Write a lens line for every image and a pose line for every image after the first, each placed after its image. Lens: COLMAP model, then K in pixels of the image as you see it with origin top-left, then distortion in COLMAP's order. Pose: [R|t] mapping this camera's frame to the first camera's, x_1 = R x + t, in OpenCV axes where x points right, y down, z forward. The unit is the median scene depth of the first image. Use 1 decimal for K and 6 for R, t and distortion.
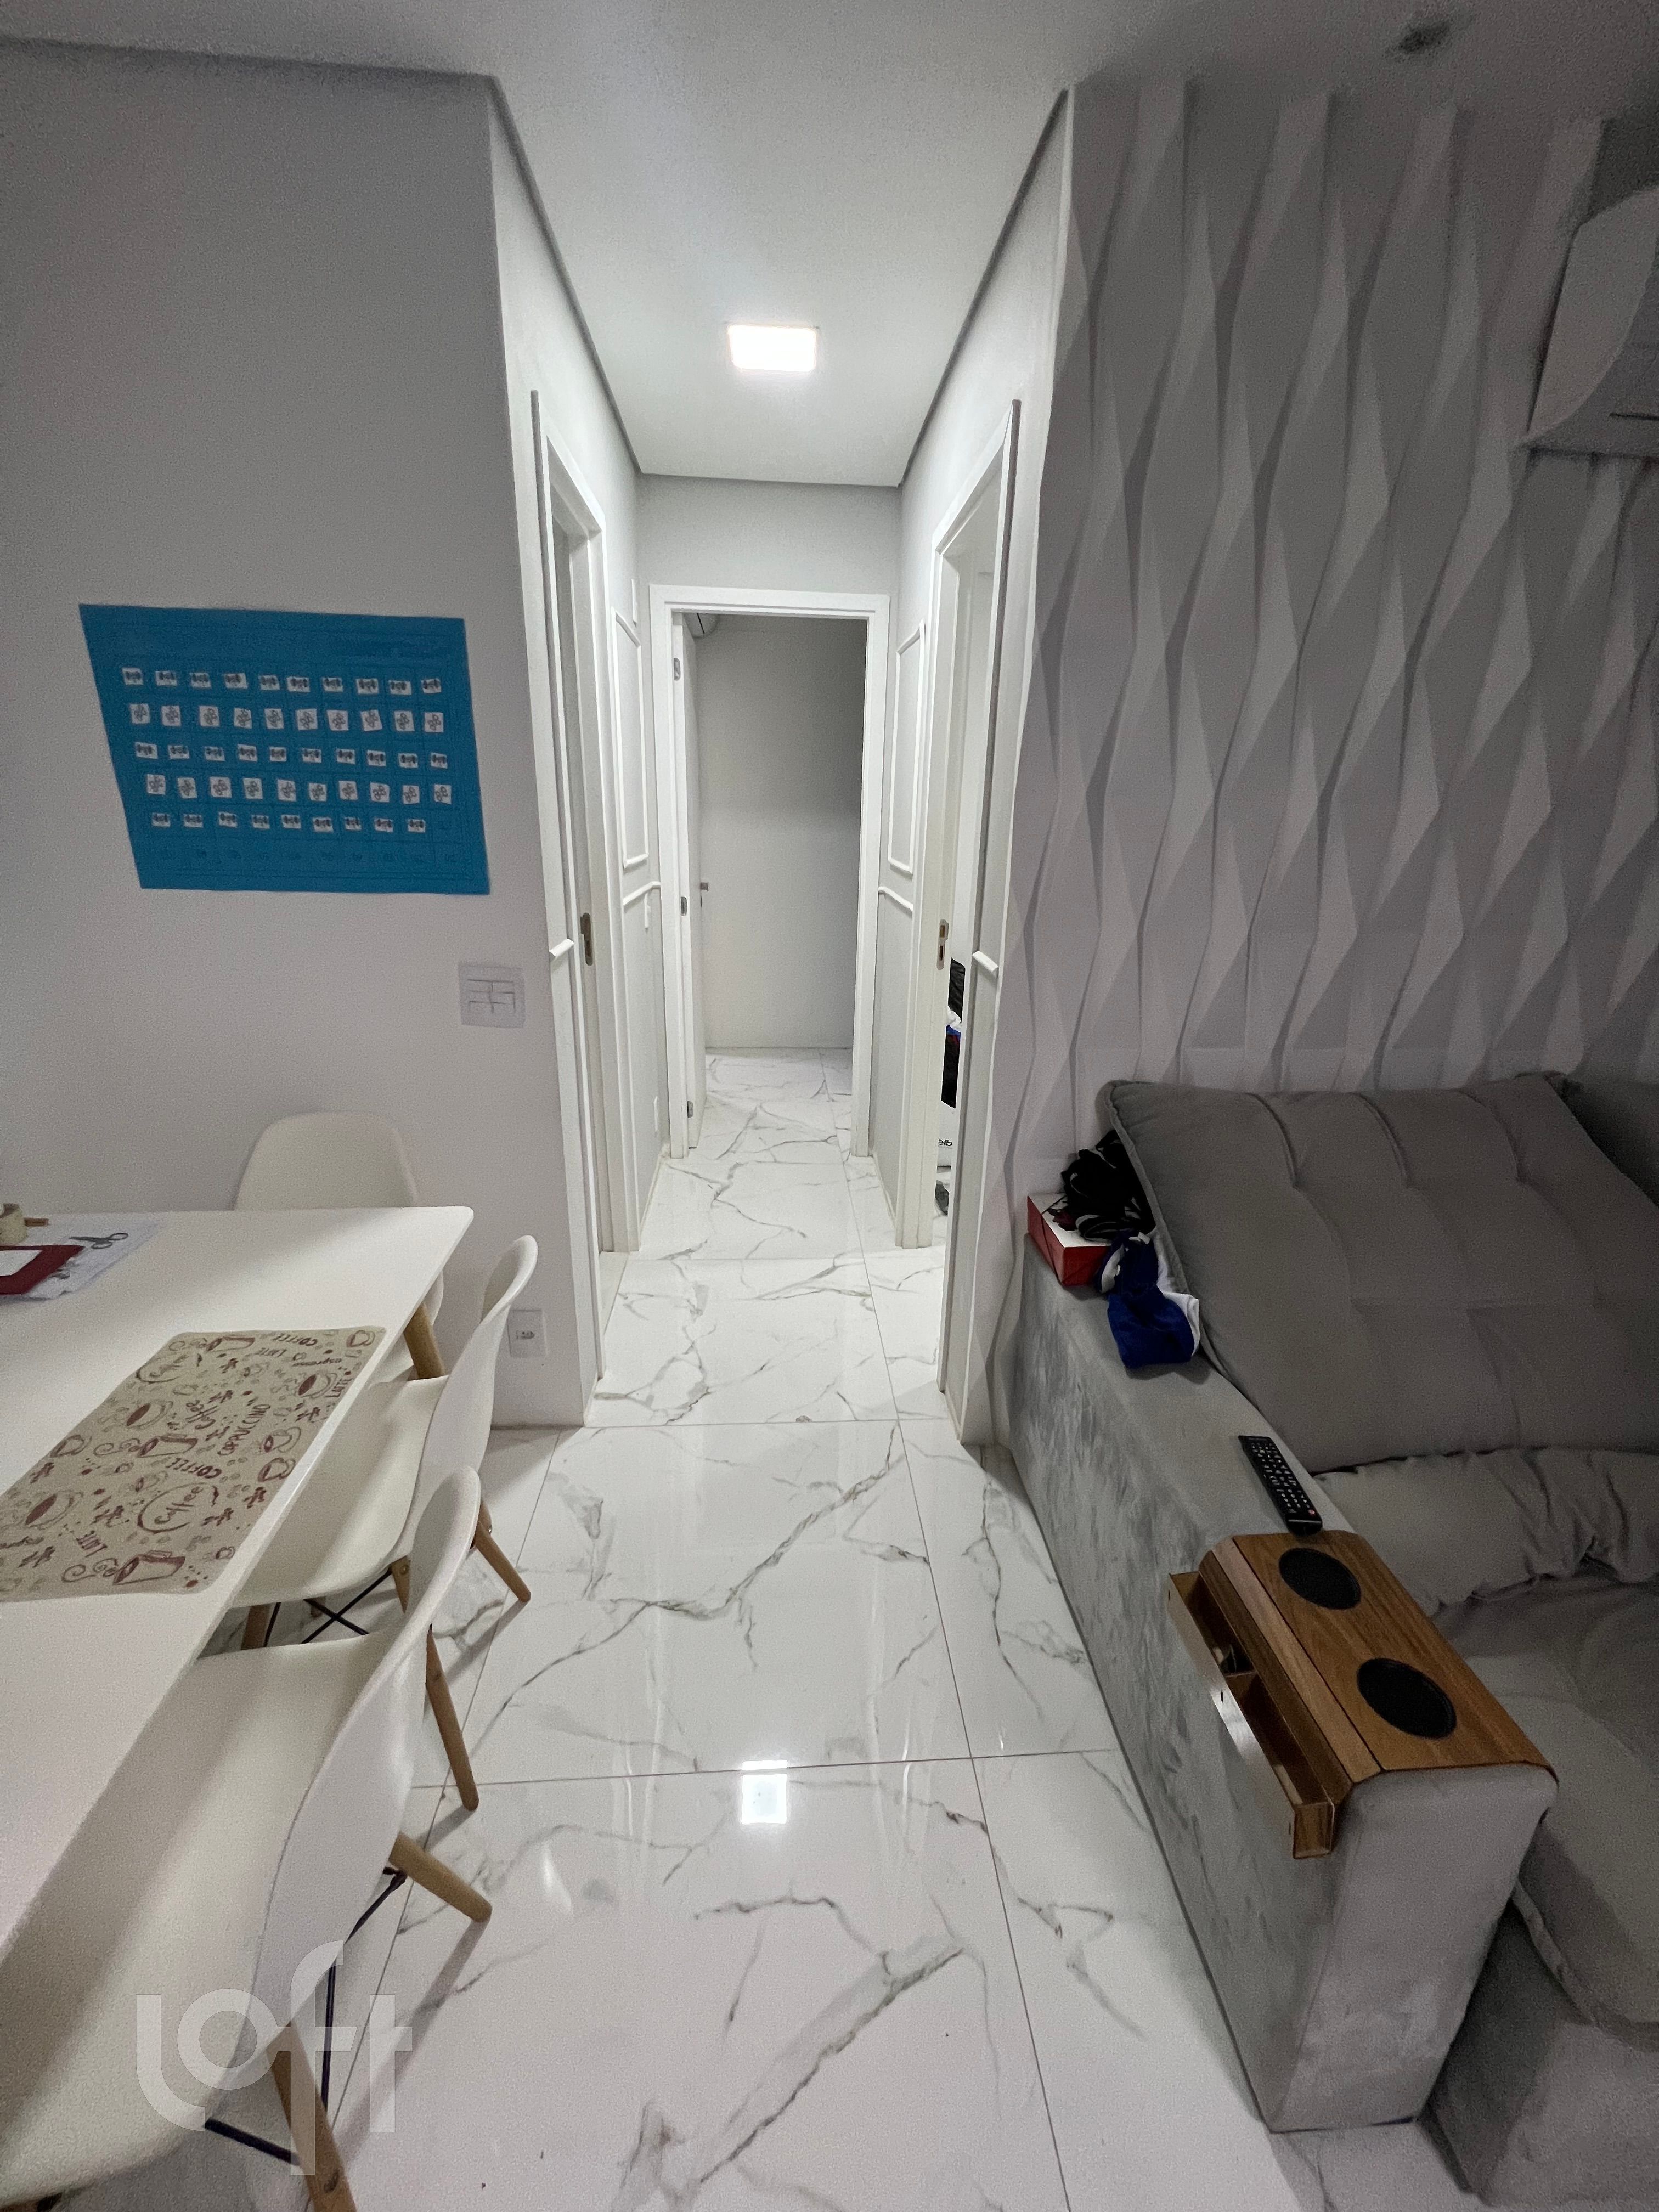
lens RADIAL K [[879.8, 0, 833.4], [0, 879.8, 1099.9], [0, 0, 1]] dist [-0.000305, -0.000128]
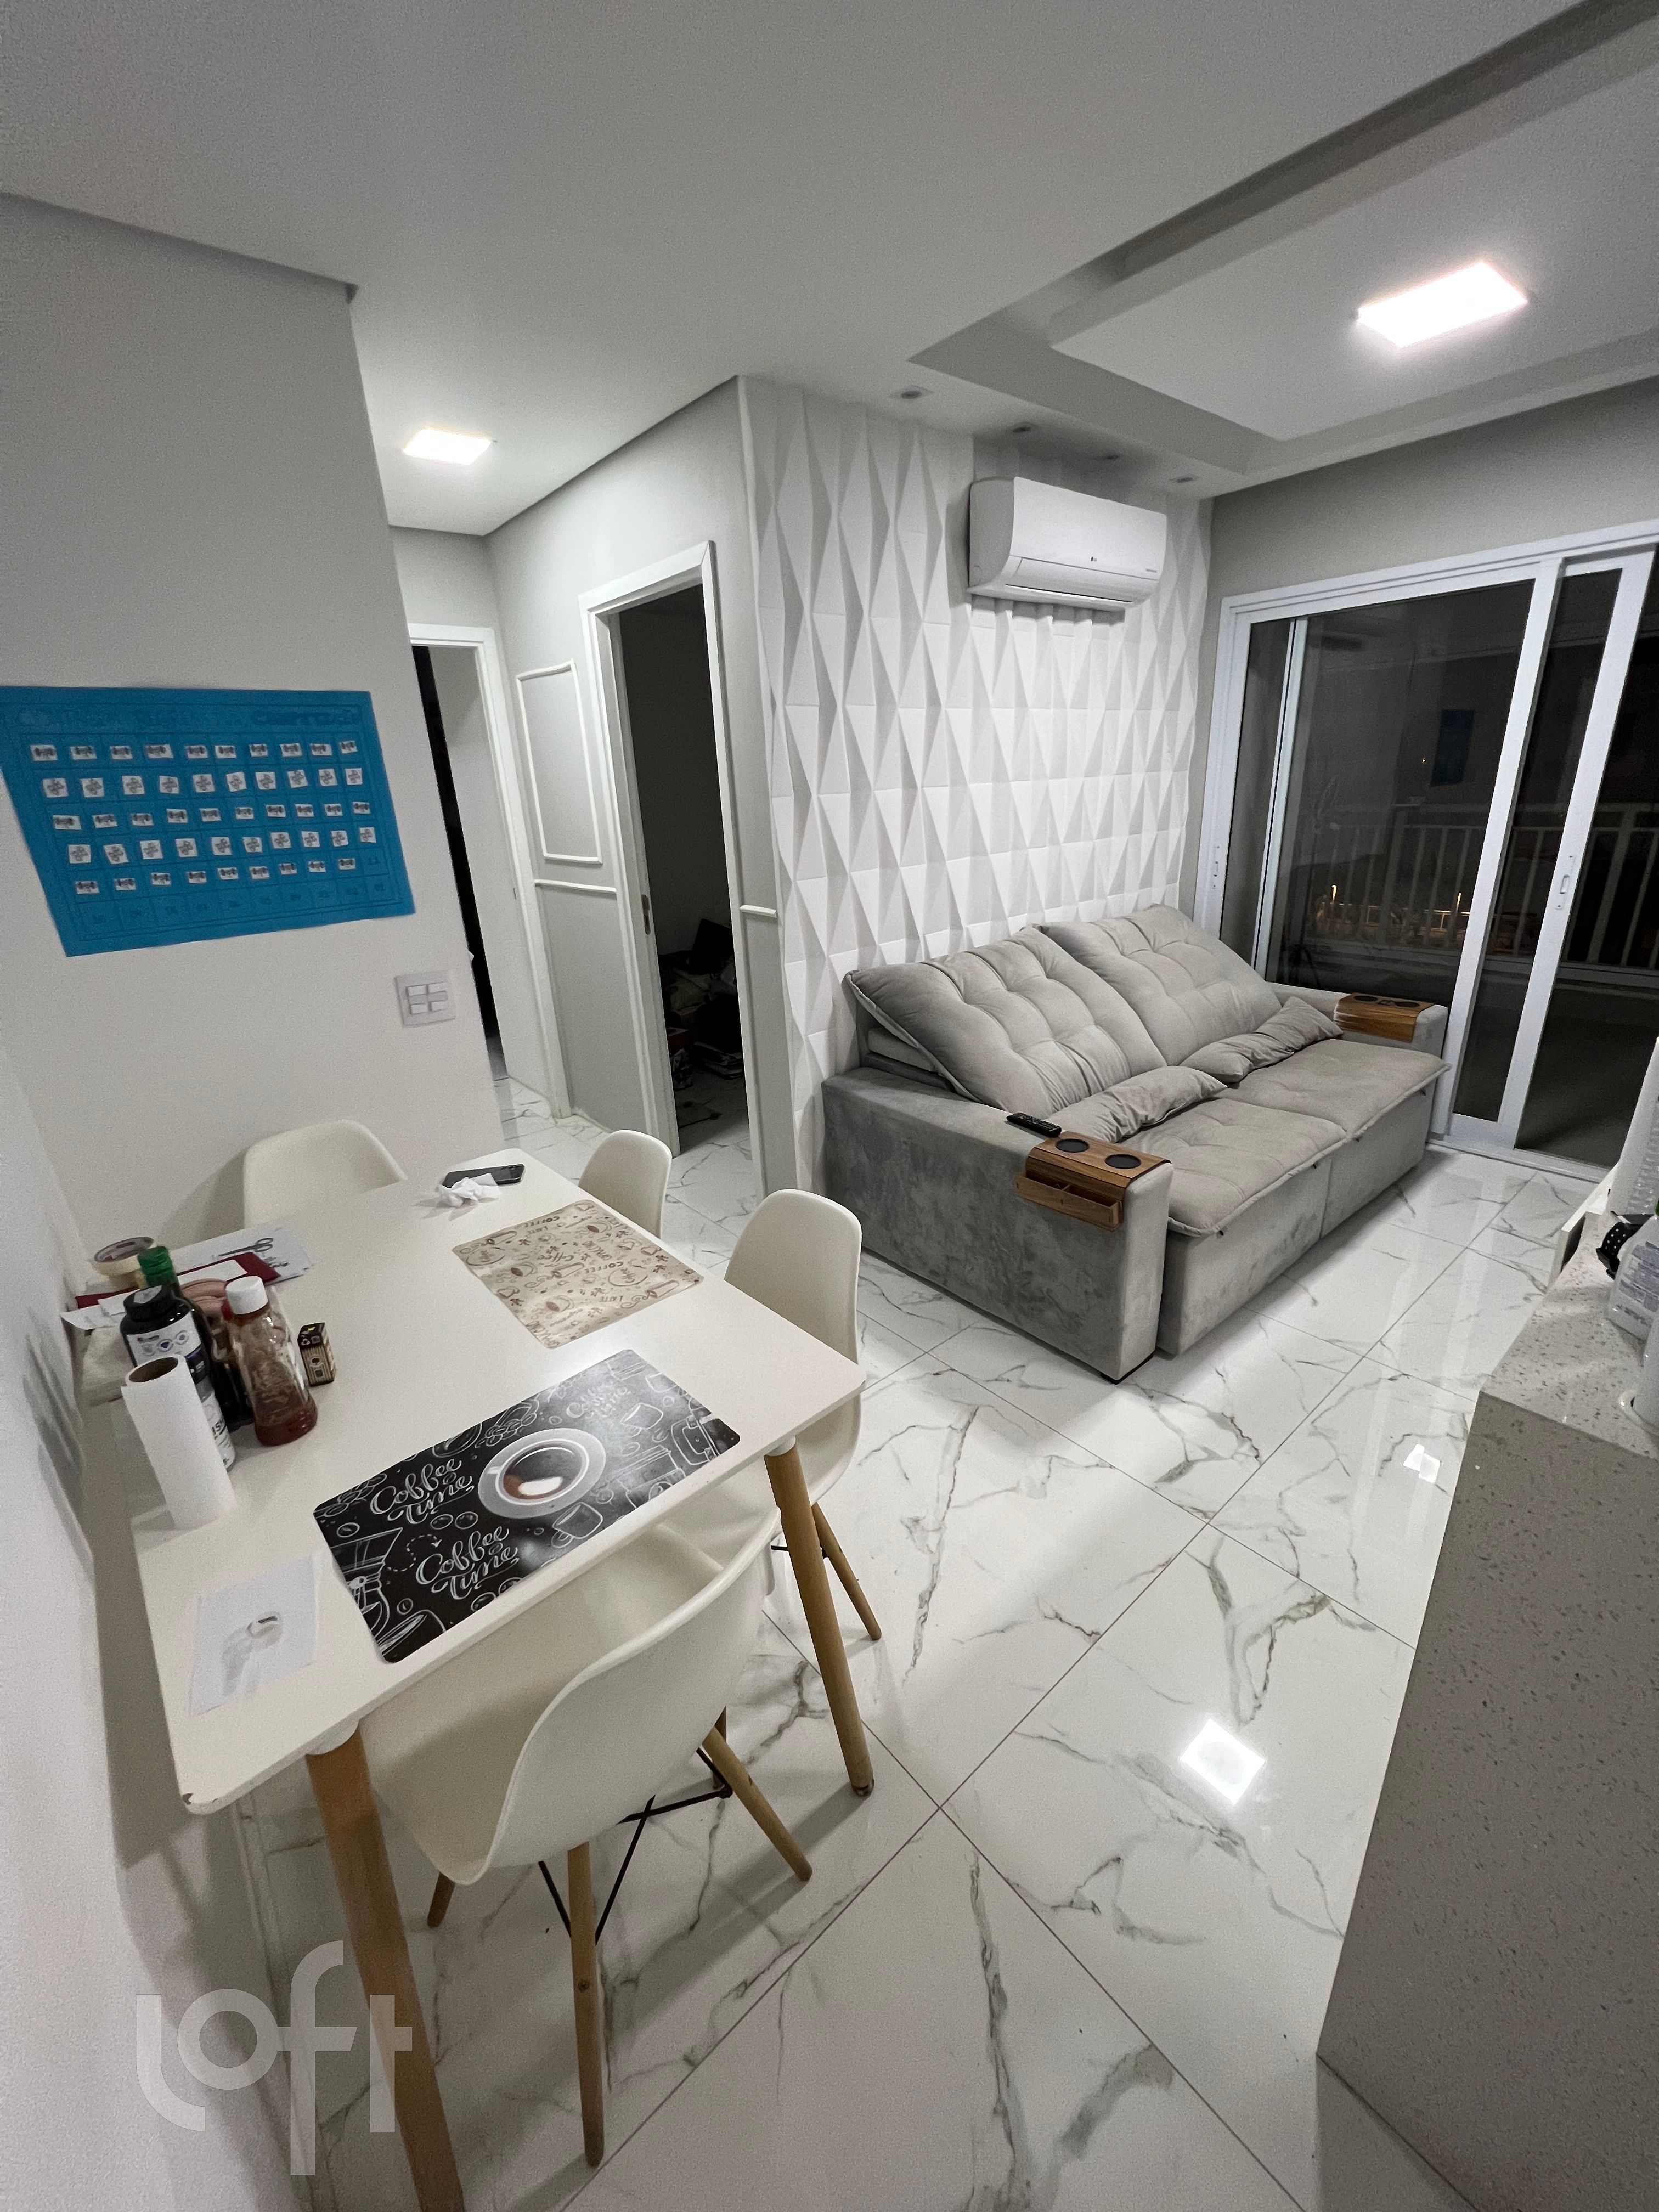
lens RADIAL K [[879.8, 0, 833.4], [0, 879.8, 1099.9], [0, 0, 1]] dist [-0.000305, -0.000128]
pose [[0.804020, -0.263065, 0.533244, -0.687291], [0.251640, 0.963078, 0.095693, 0.047552], [-0.538729, 0.057246, 0.840532, -0.342470]]
